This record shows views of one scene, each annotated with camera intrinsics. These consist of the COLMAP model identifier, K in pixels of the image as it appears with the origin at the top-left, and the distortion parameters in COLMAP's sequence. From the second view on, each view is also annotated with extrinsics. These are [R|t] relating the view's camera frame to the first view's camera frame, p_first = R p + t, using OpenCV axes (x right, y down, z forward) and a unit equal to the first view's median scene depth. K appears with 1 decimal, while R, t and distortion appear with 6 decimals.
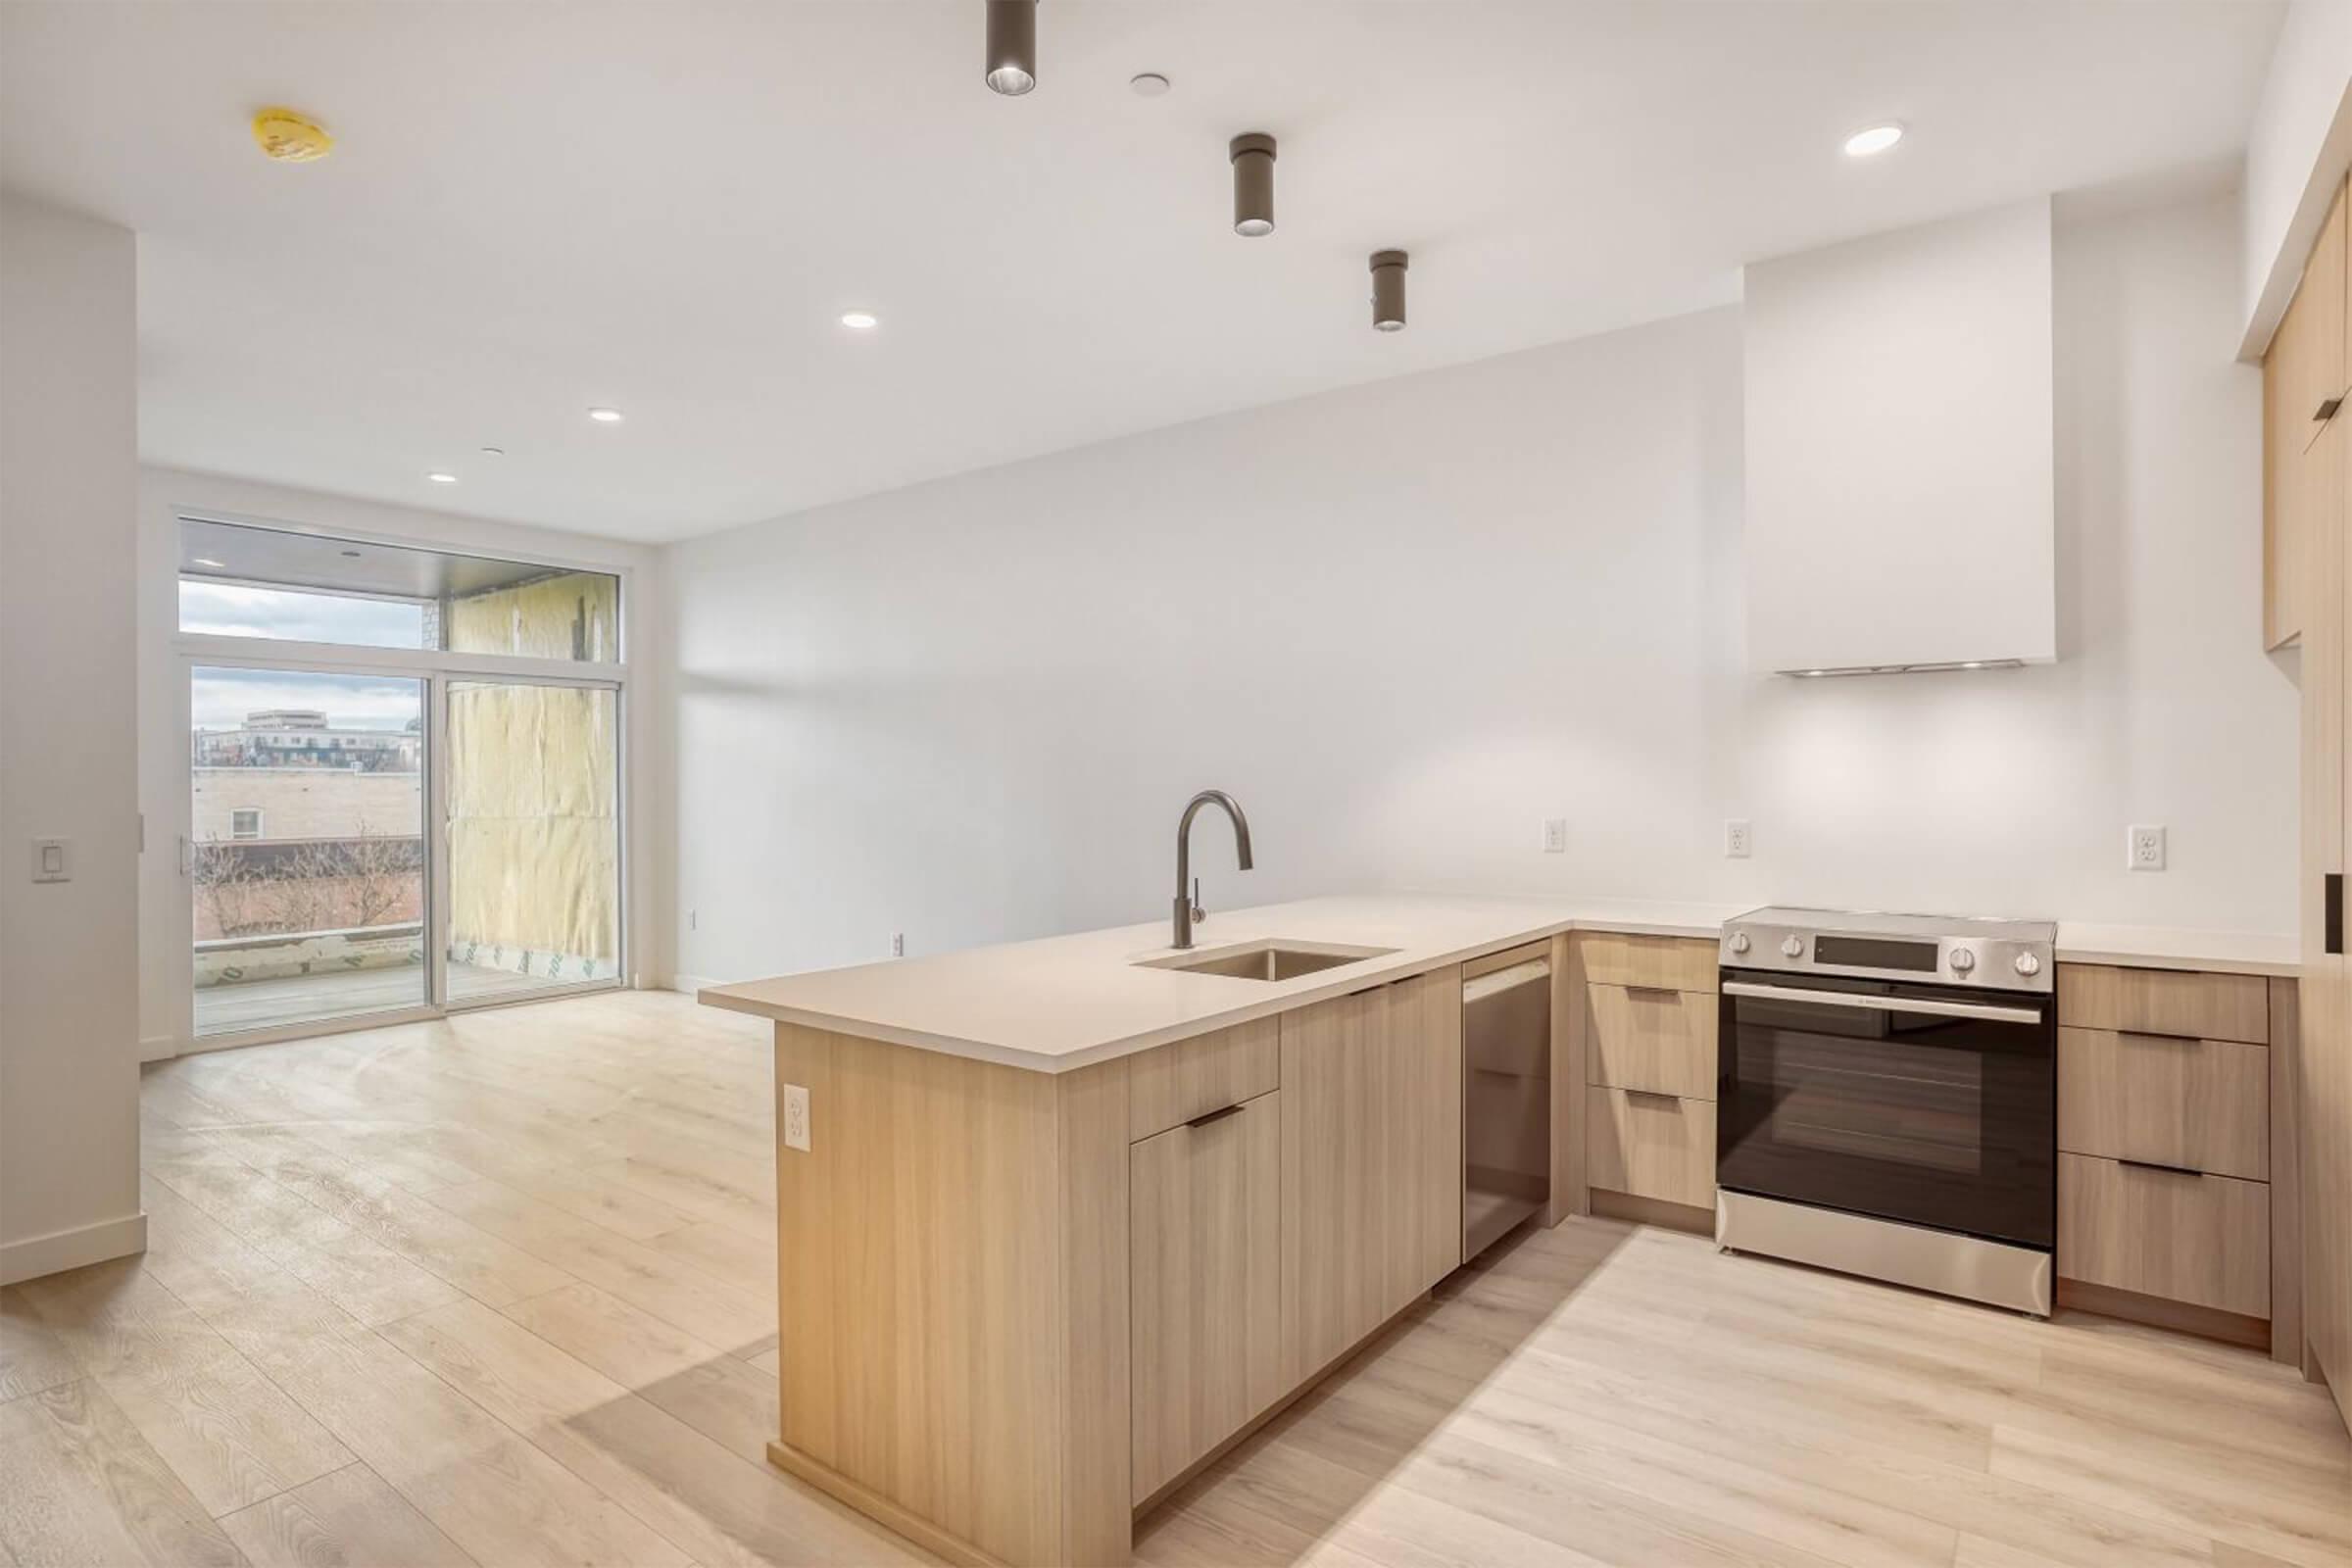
lens RADIAL K [[1195.9, 0, 1146.3], [0, 1195.9, 779.1], [0, 0, 1]] dist [-0.004476, 0.000307]
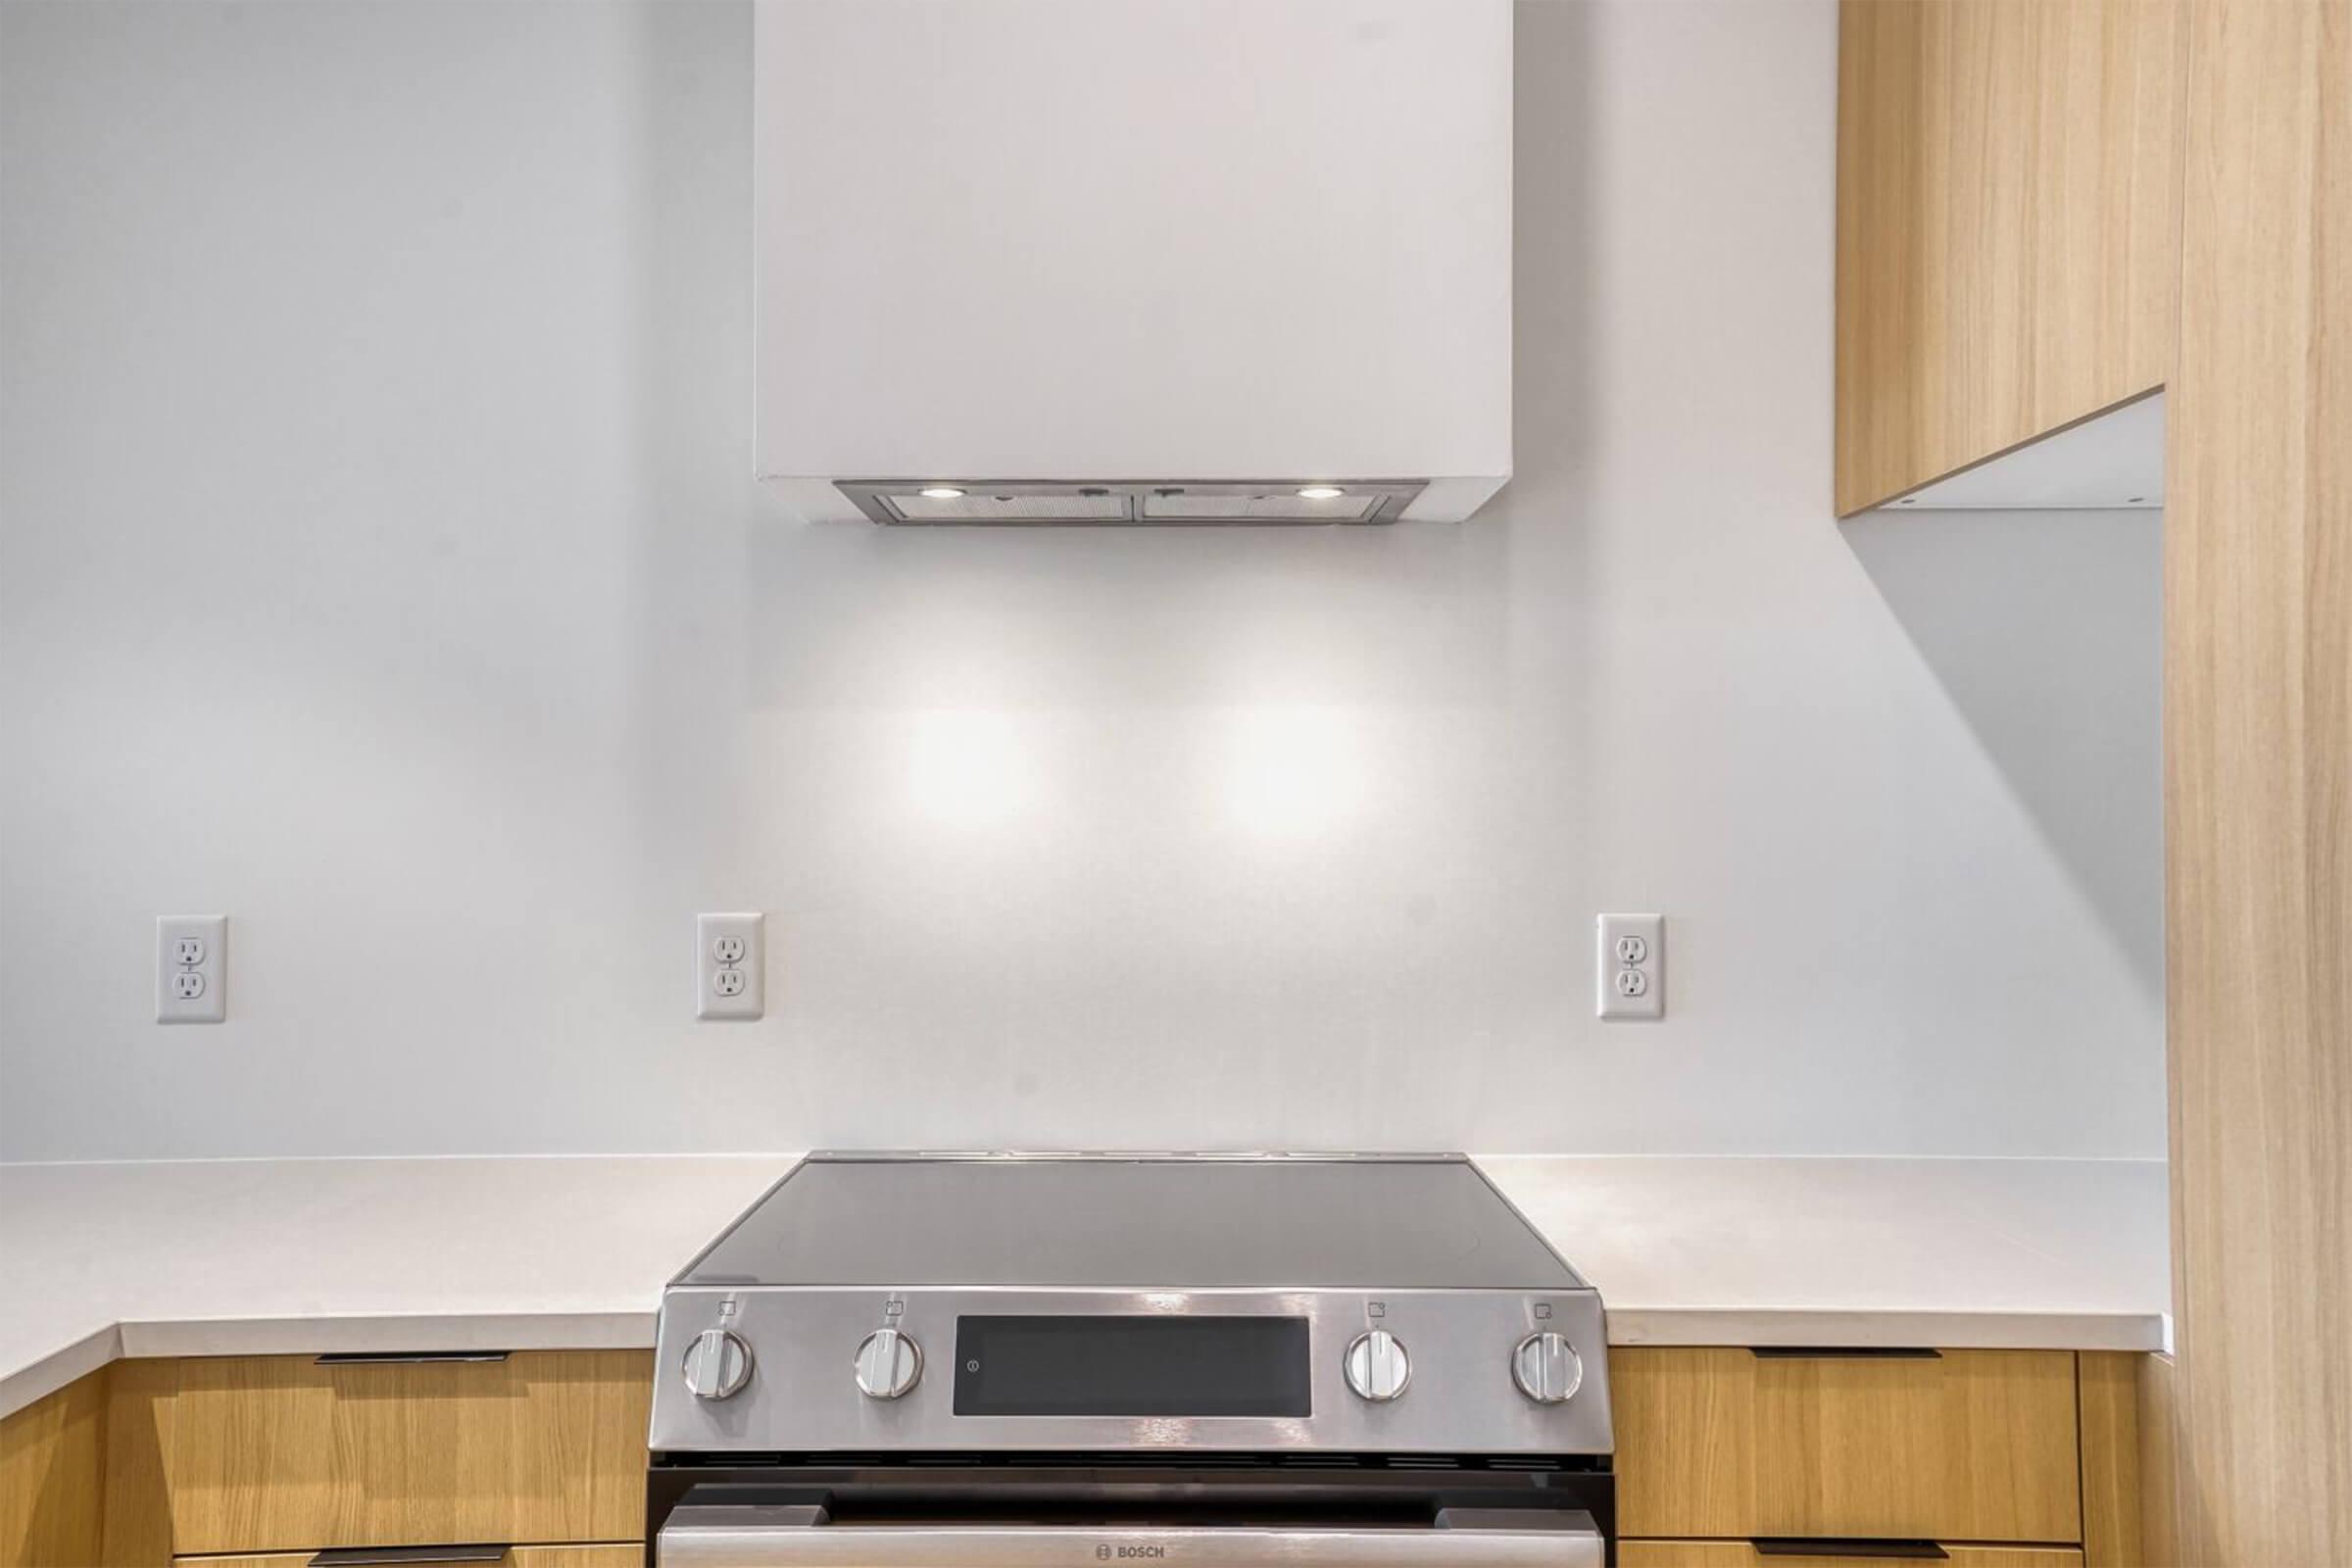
lens RADIAL K [[1775.1, 0, 1176.0], [0, 1775.1, 784.0], [0, 0, 1]] dist [0.047808, -0.000313]
pose [[0.769874, 0.021169, 0.637844, 0.334513], [-0.009525, 0.999720, -0.021683, 0.008998], [-0.638125, 0.010618, 0.769860, 0.658354]]
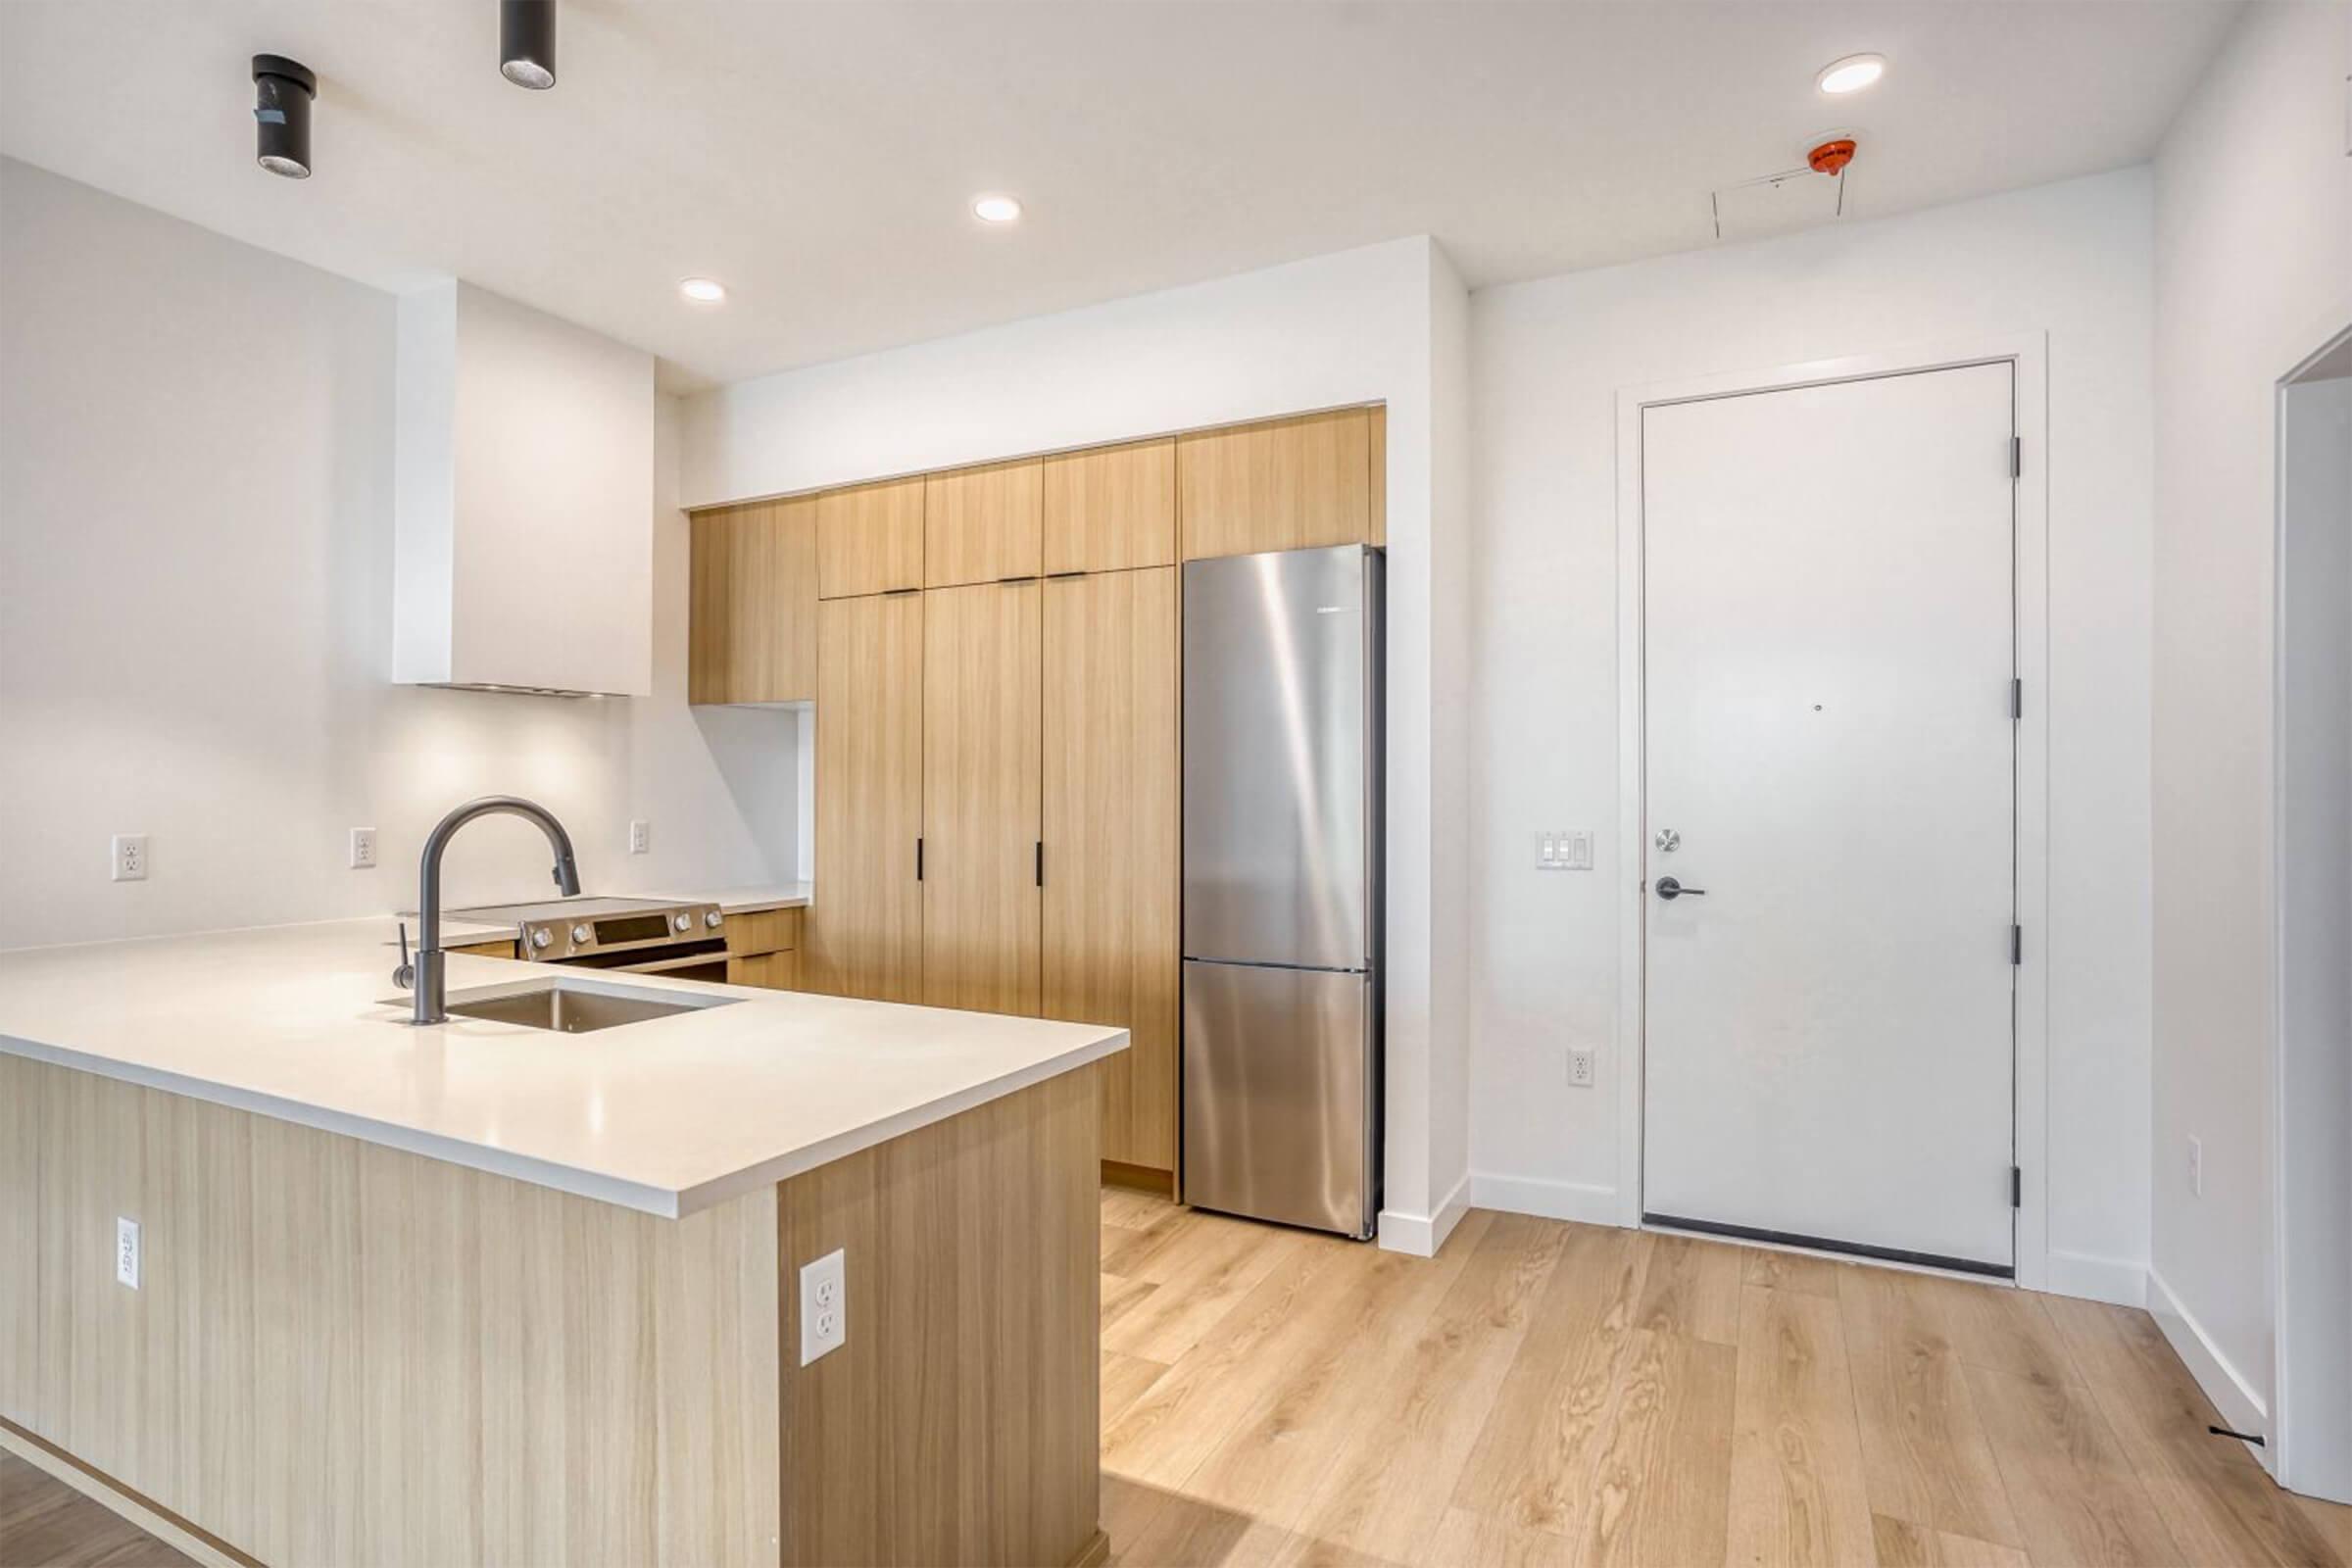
lens RADIAL K [[1262.4, 0, 1133.1], [0, 1262.4, 782.3], [0, 0, 1]] dist [0.000354, 0.000151]
pose [[-0.192012, 0.015147, 0.981276, -0.764286], [-0.002748, 0.999869, -0.015971, 0.016465], [-0.981389, -0.005763, -0.191946, 0.764707]]
